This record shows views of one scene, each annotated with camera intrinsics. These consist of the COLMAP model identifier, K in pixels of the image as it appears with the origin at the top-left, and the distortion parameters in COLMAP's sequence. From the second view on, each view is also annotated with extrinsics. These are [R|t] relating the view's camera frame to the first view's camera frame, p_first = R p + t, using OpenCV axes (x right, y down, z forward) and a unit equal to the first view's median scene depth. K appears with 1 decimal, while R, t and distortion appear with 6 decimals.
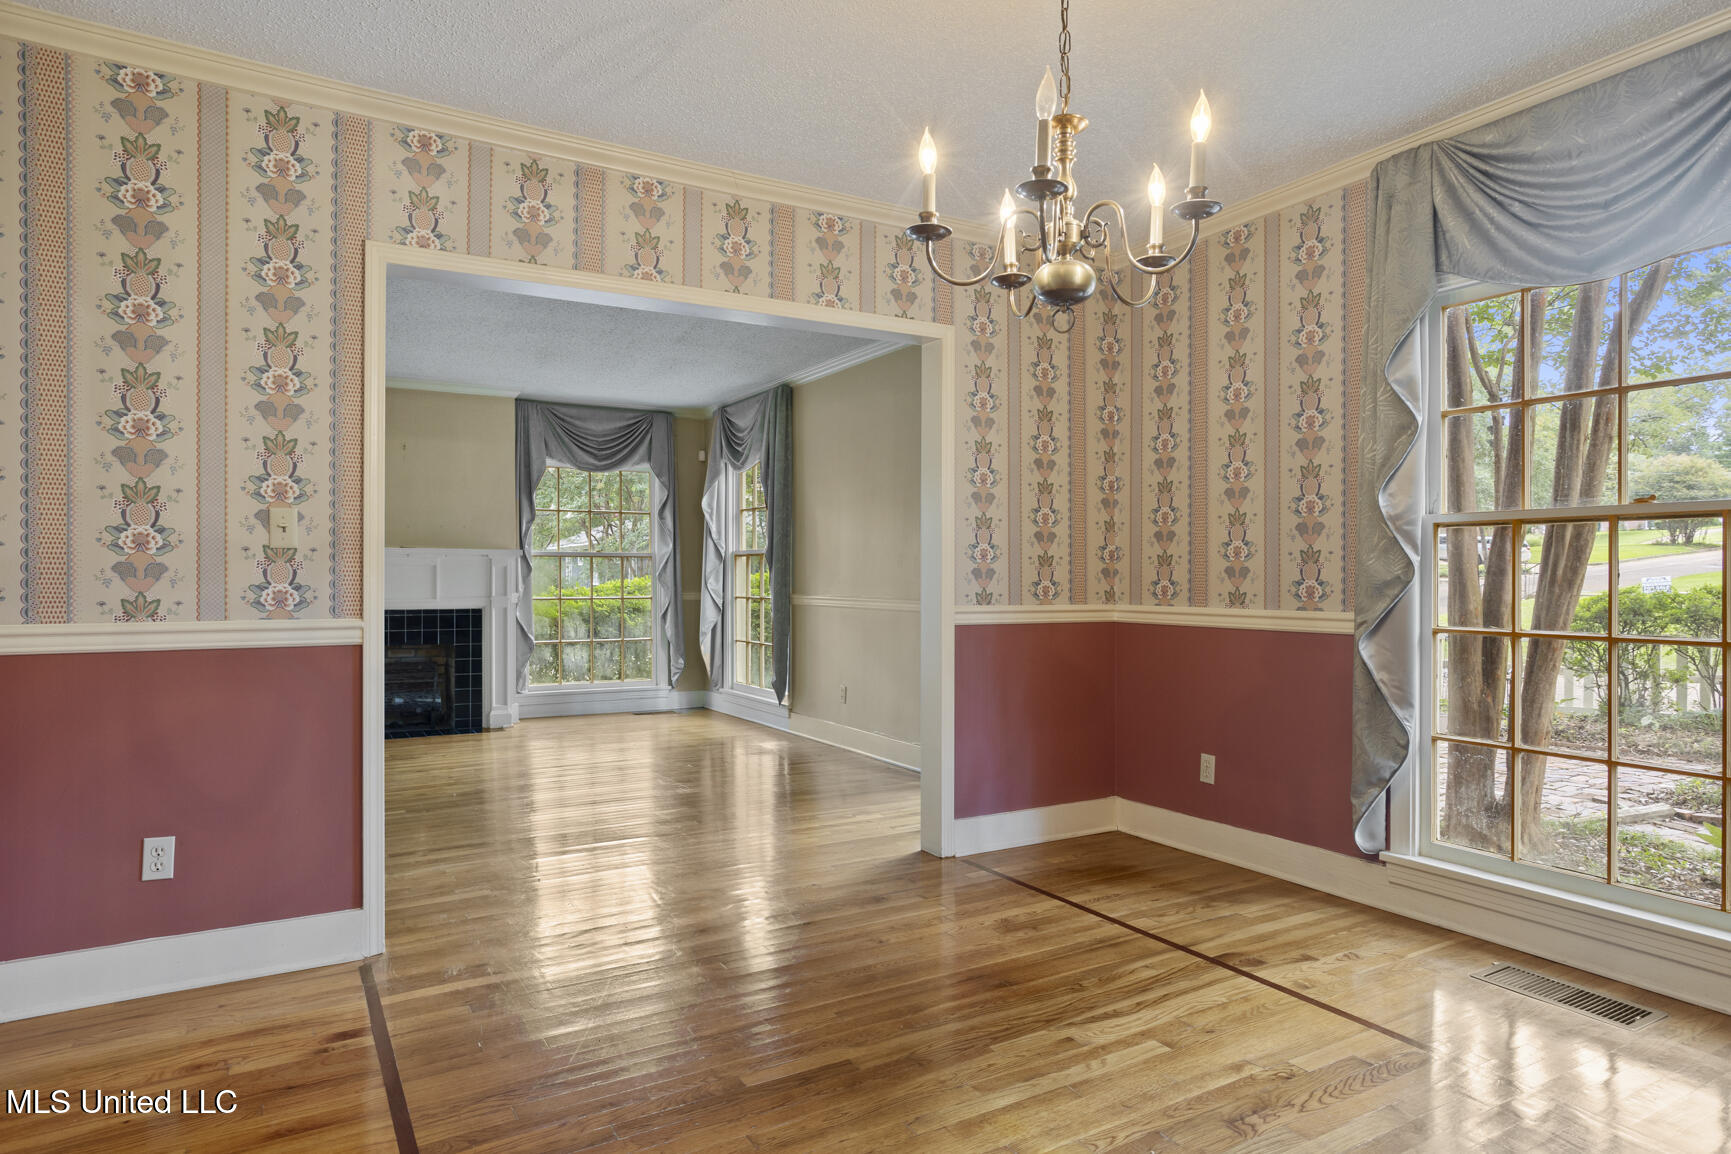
lens RADIAL K [[1018.3, 0, 858.3], [0, 1018.3, 572.0], [0, 0, 1]] dist [-0.032504, 0.000906]
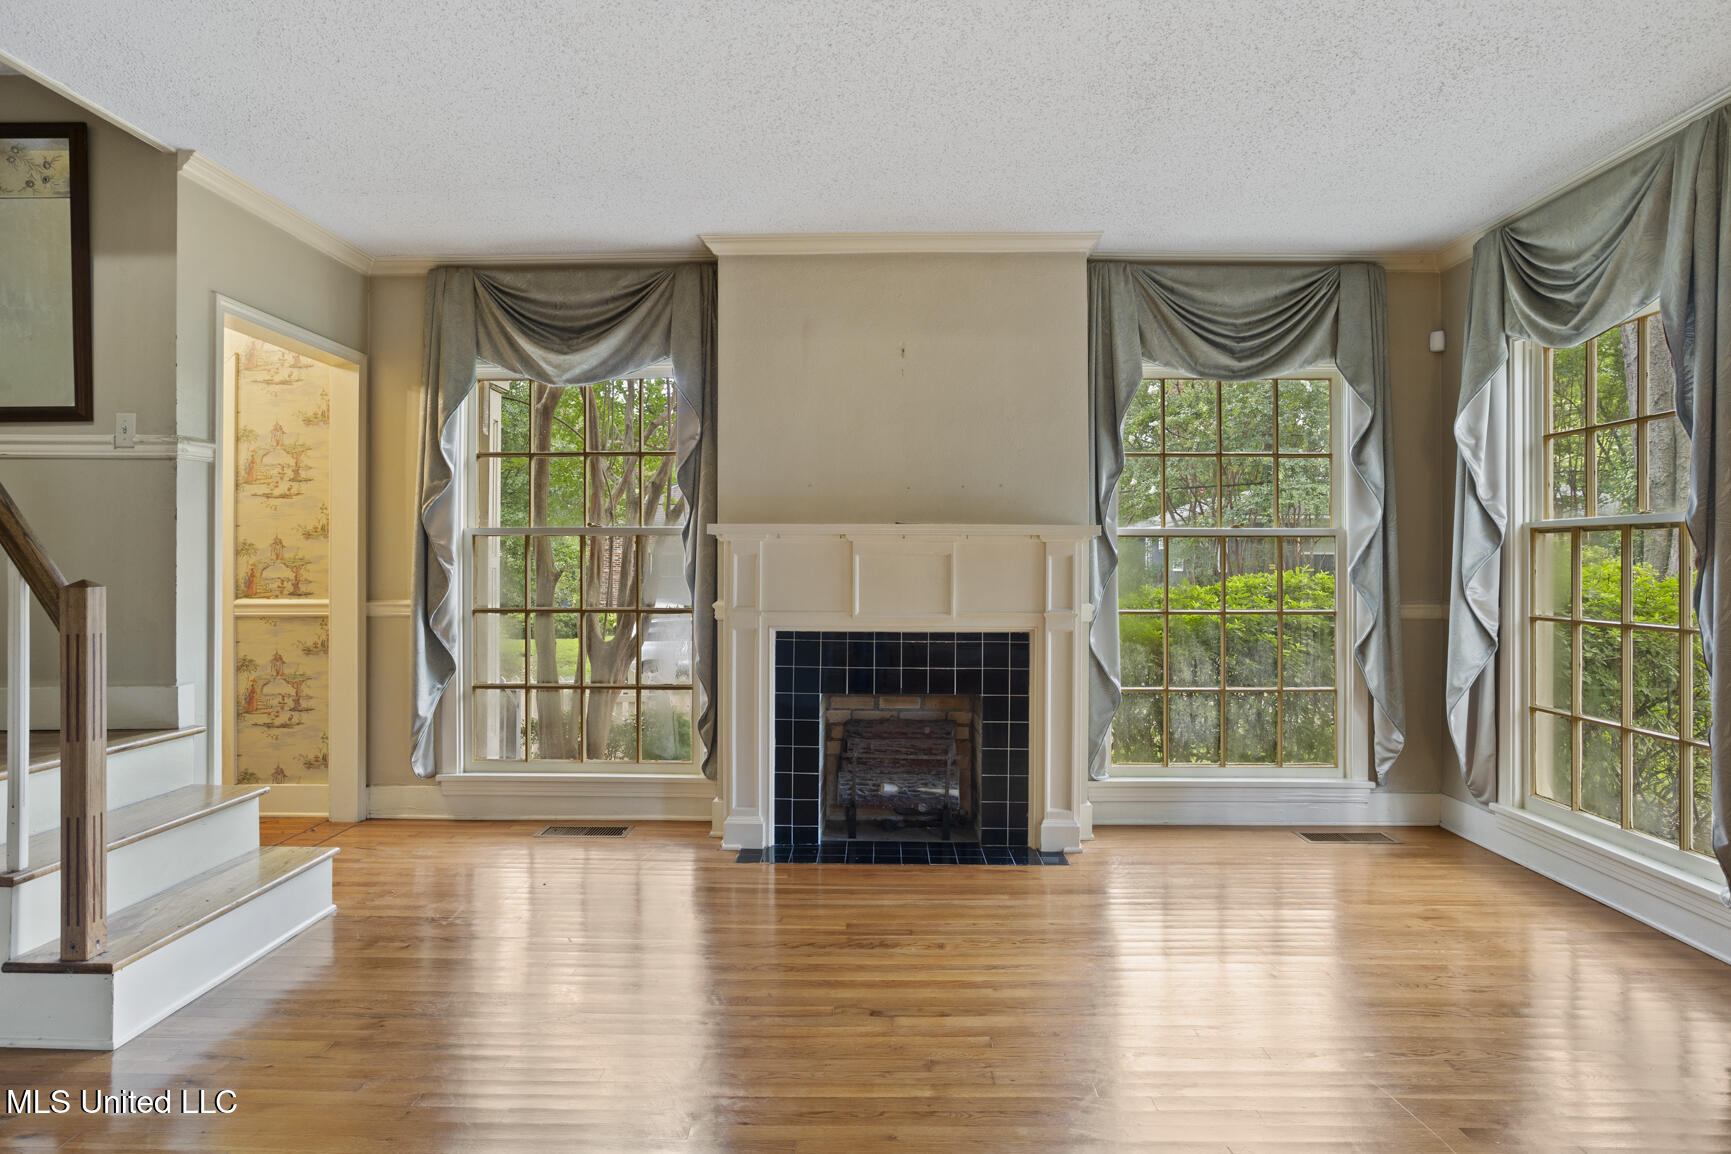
lens RADIAL K [[1018.3, 0, 858.3], [0, 1018.3, 572.0], [0, 0, 1]] dist [-0.032504, 0.000906]
pose [[0.853246, 0.006800, -0.521464, -0.147824], [0.001235, 0.999886, 0.015060, -0.004859], [0.521507, -0.013494, 0.853140, 0.437612]]
